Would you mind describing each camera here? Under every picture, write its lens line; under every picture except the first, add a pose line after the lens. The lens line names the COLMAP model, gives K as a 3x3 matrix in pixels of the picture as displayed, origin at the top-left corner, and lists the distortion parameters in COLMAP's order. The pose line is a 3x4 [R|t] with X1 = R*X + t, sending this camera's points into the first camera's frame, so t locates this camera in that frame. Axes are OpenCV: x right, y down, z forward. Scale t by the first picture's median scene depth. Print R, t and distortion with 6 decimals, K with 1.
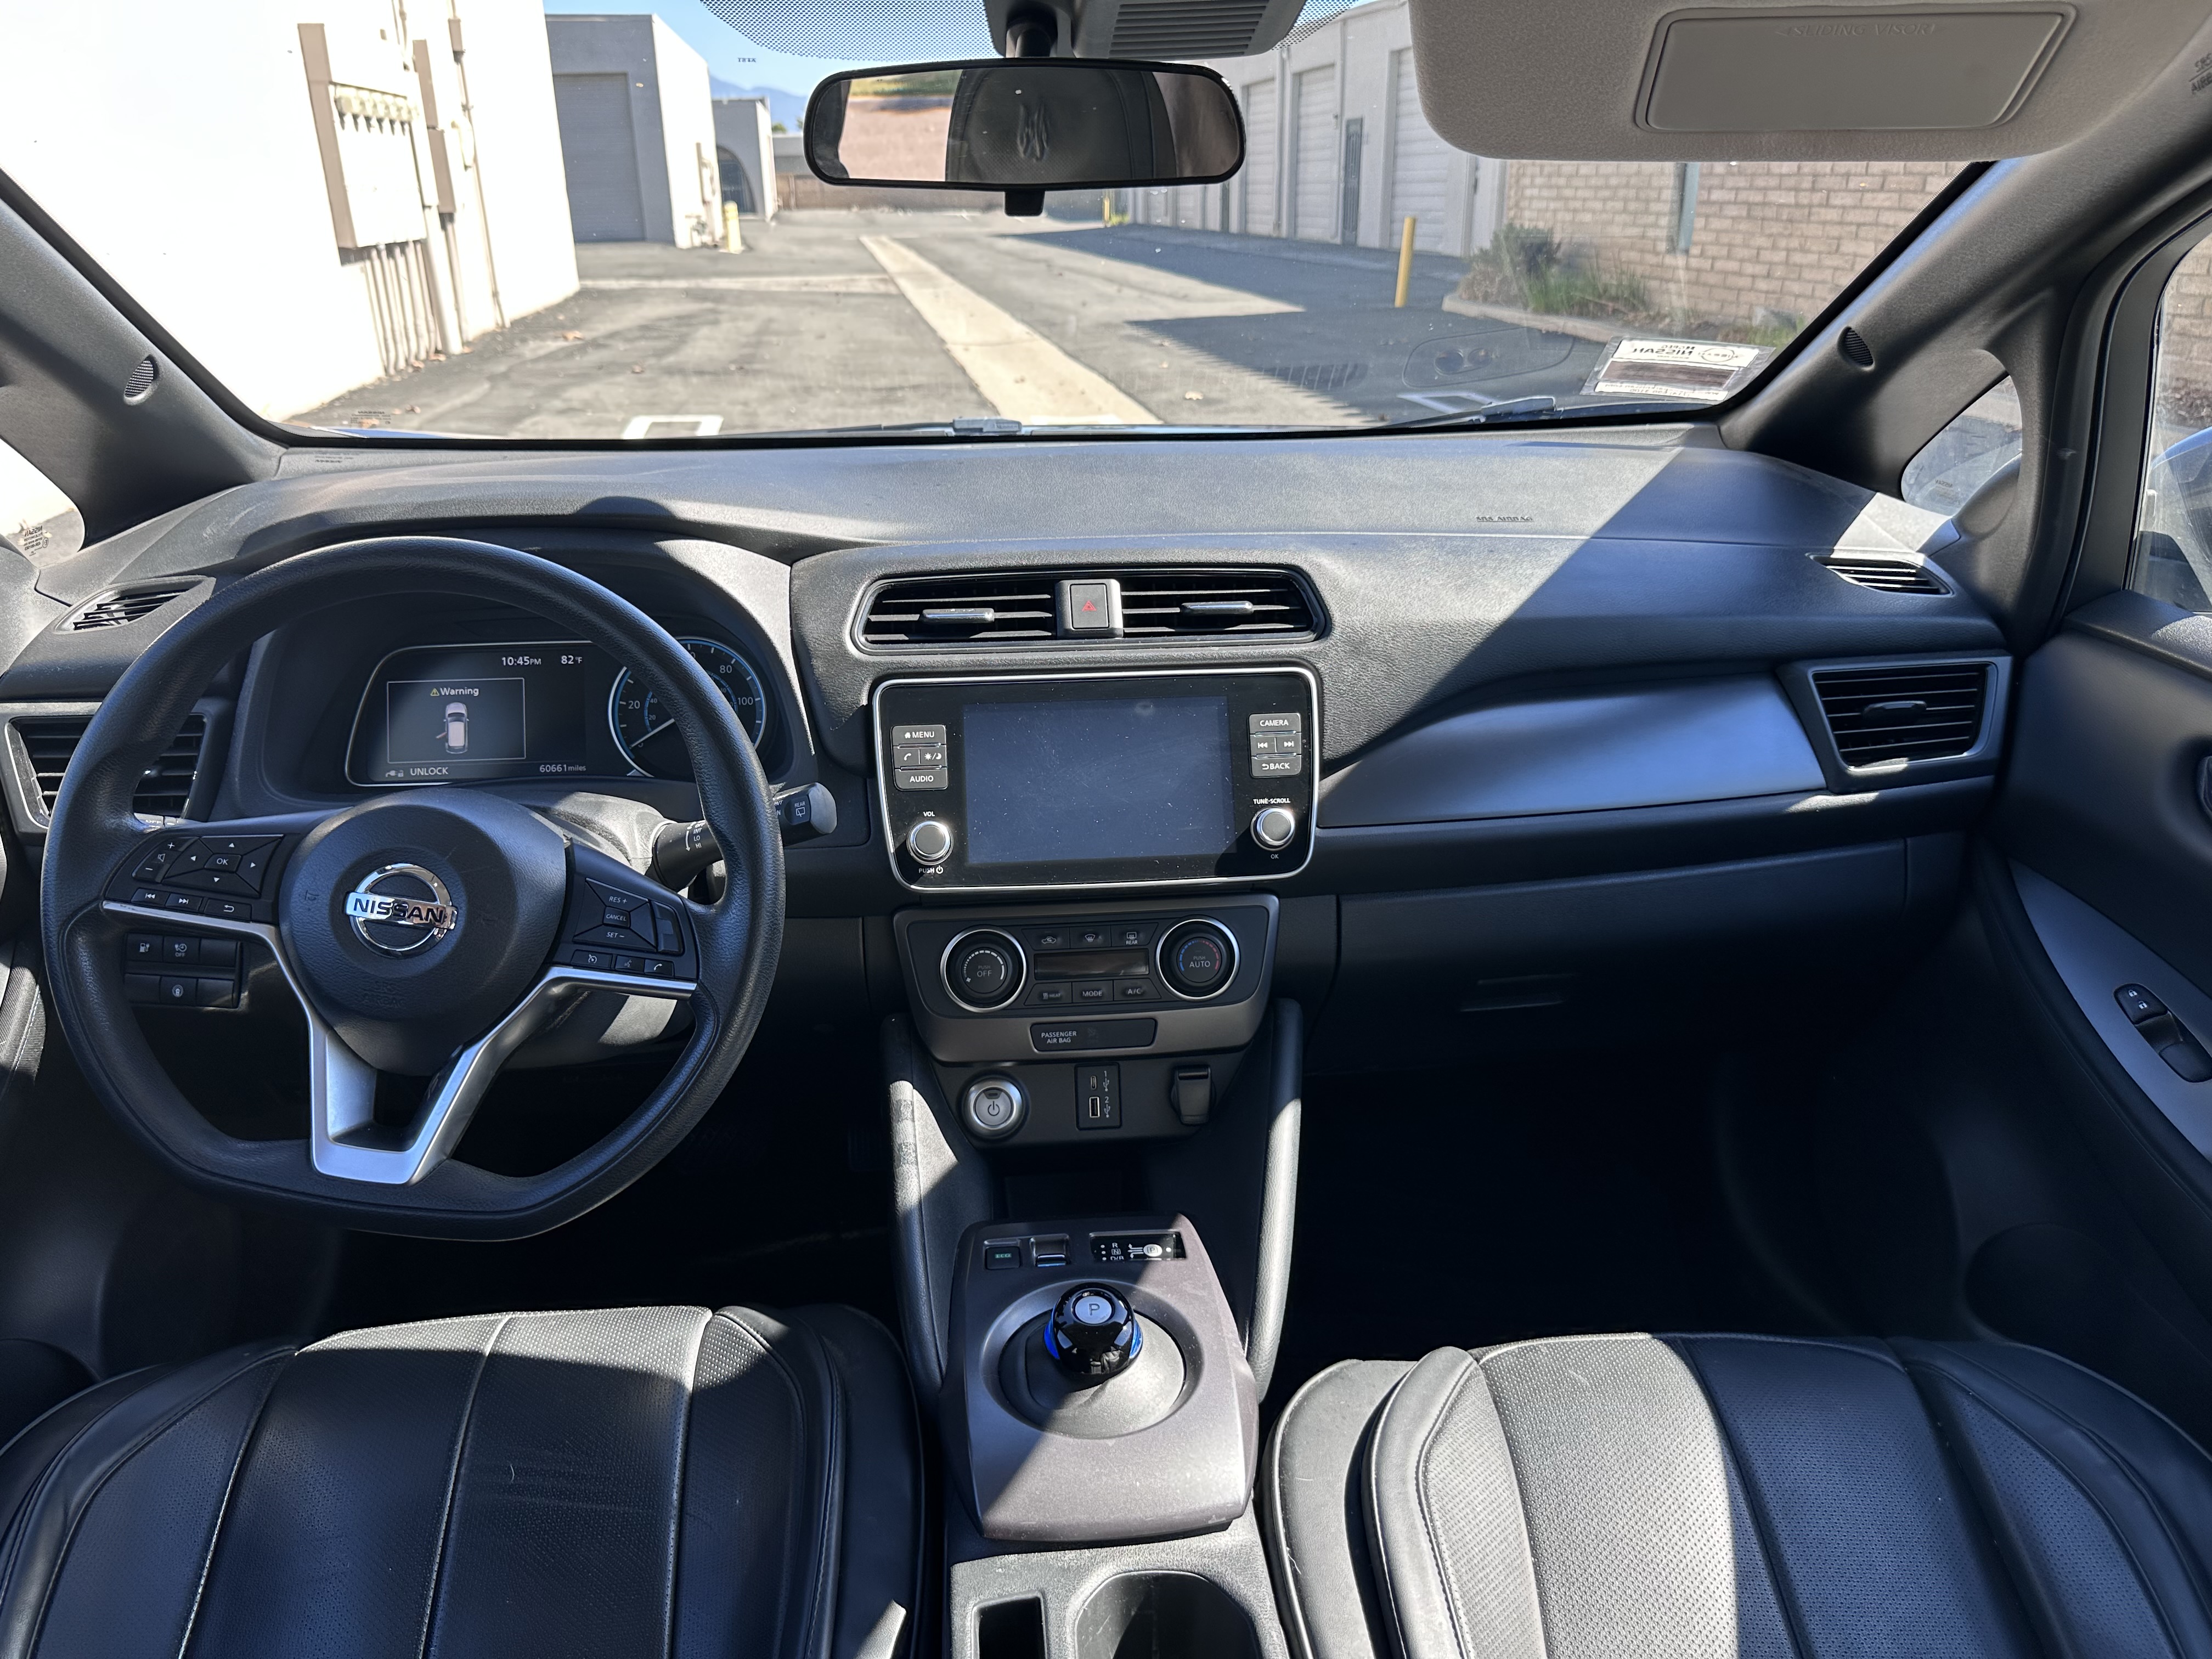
lens RADIAL K [[1560.0, 0, 1104.3], [0, 1560.0, 849.0], [0, 0, 1]] dist [-0.042131, 0.000584]
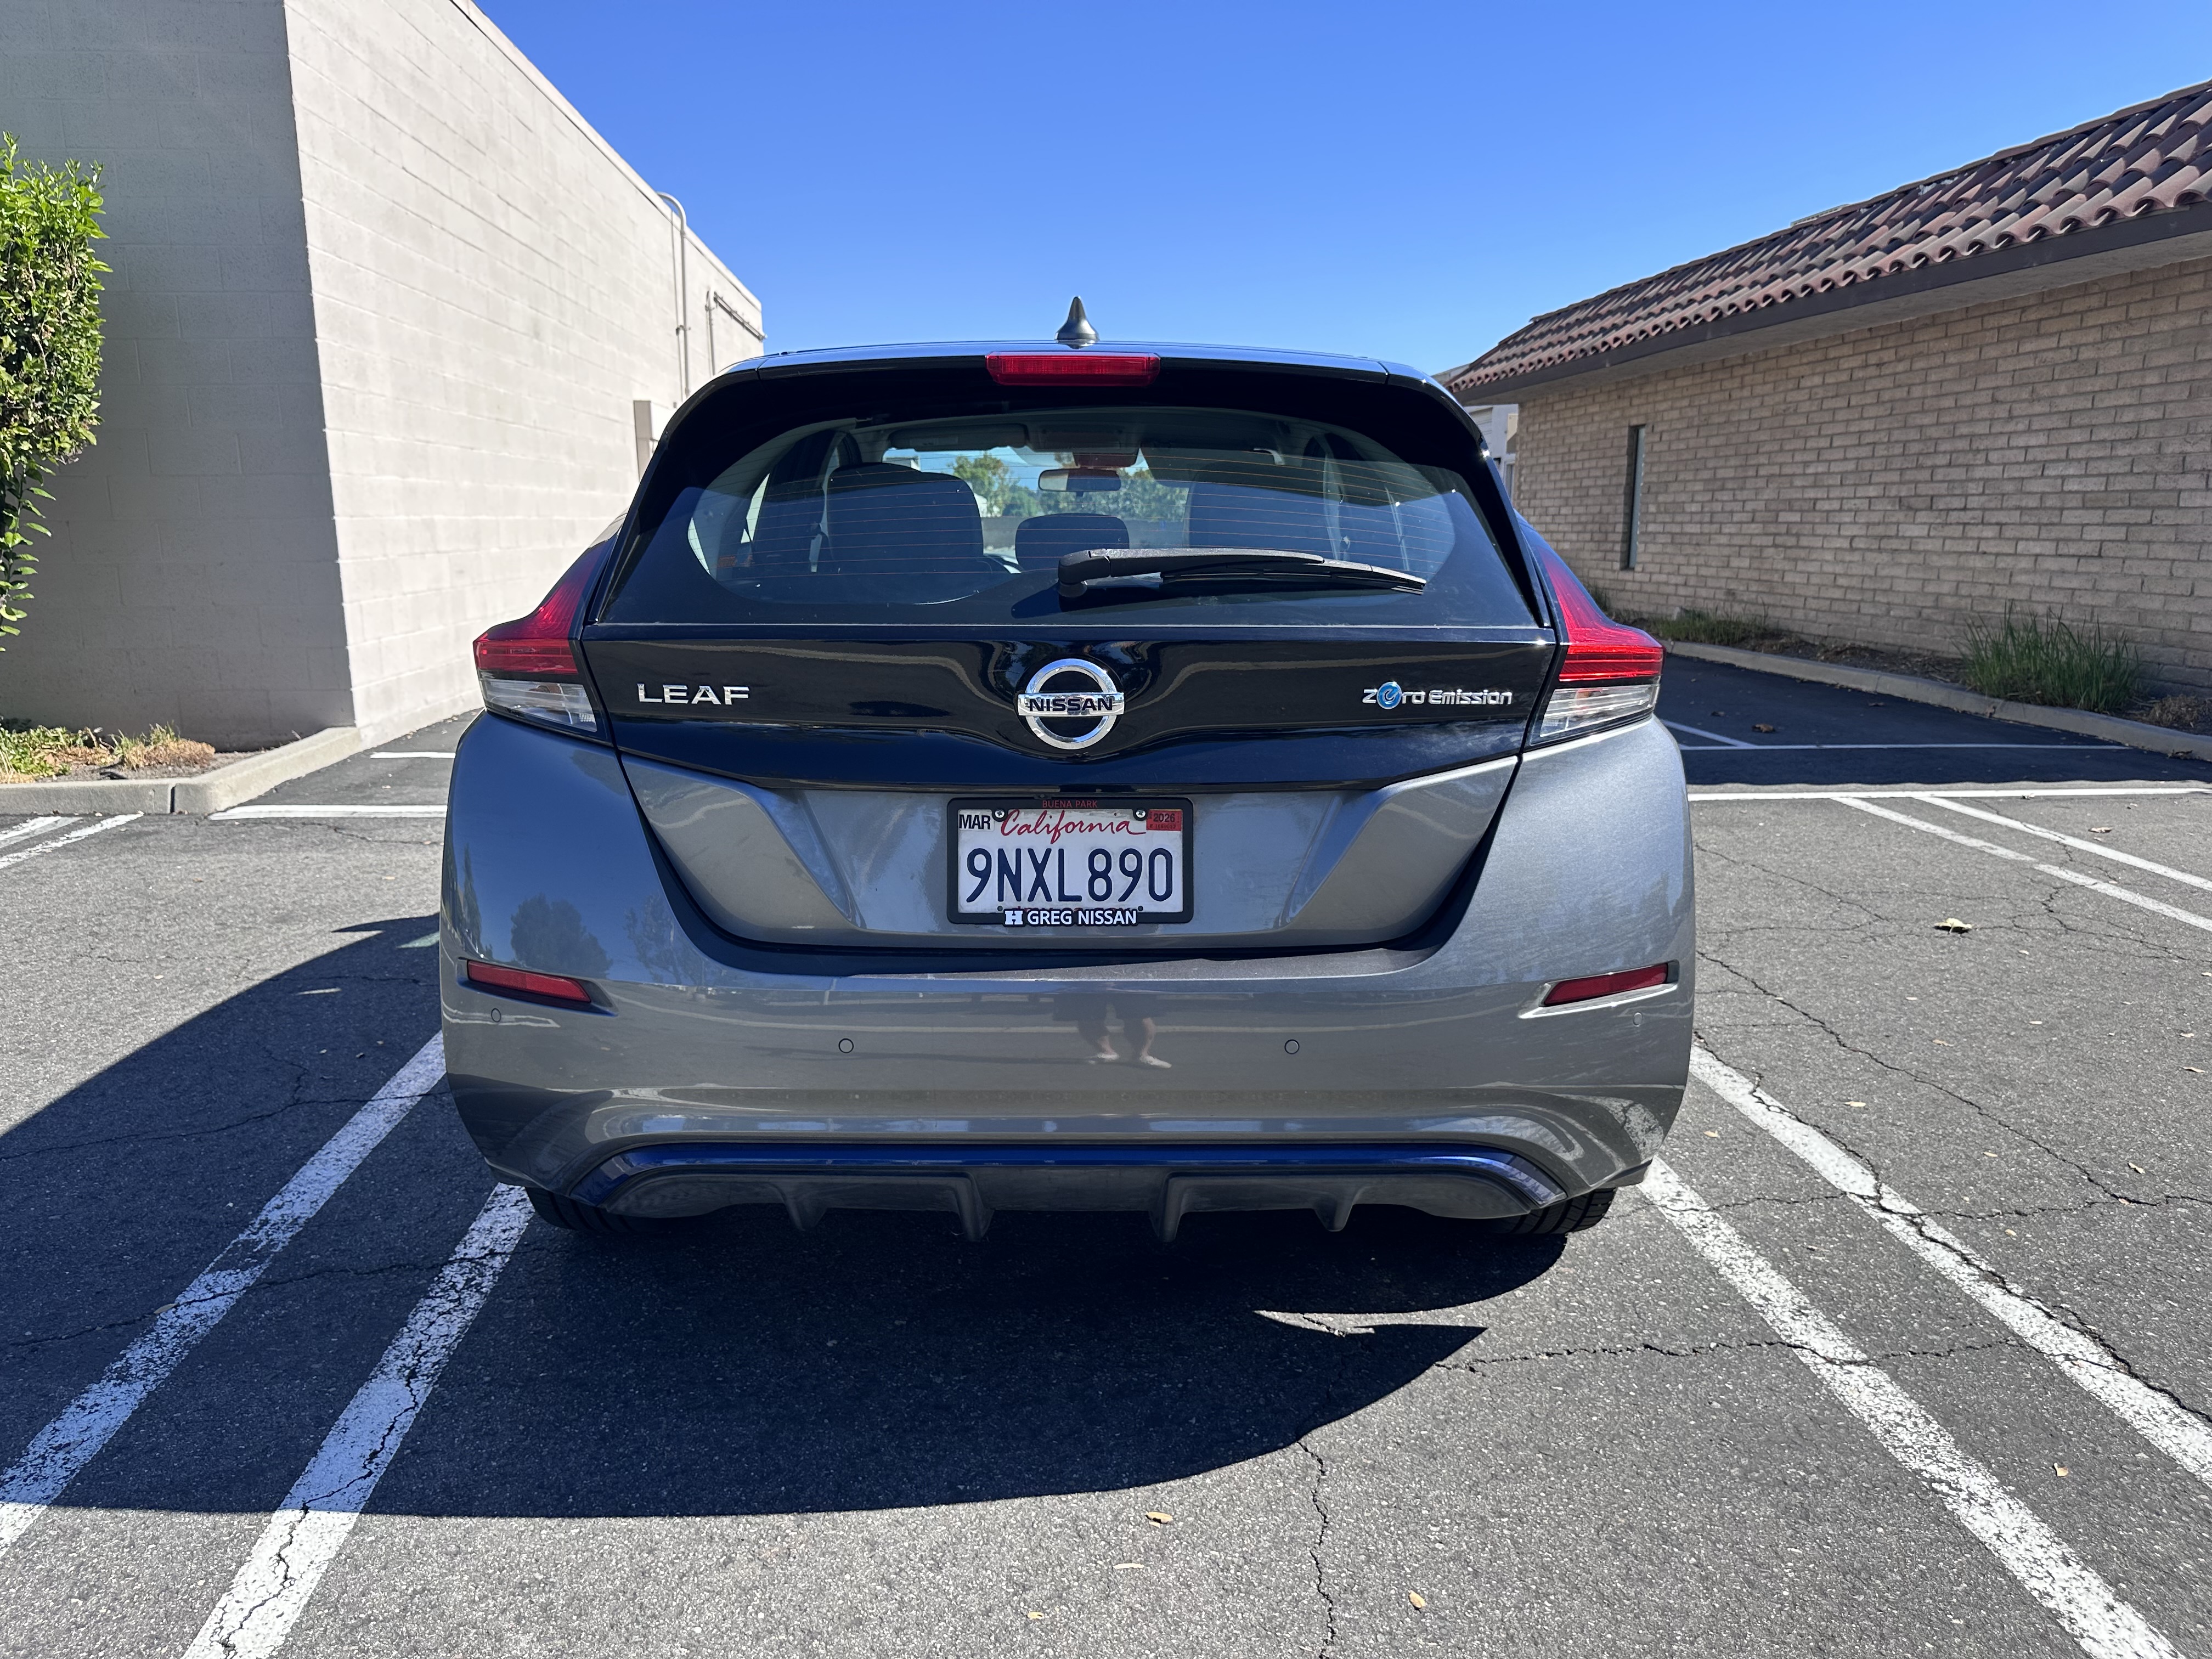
lens RADIAL K [[1573.5, 0, 1099.6], [0, 1573.5, 828.1], [0, 0, 1]] dist [0.004198, -0.016908]
pose [[0.996710, 0.026395, -0.076632, 0.036568], [-0.042255, 0.976052, -0.213393, 0.143818], [0.069164, 0.215929, 0.973956, -0.312655]]
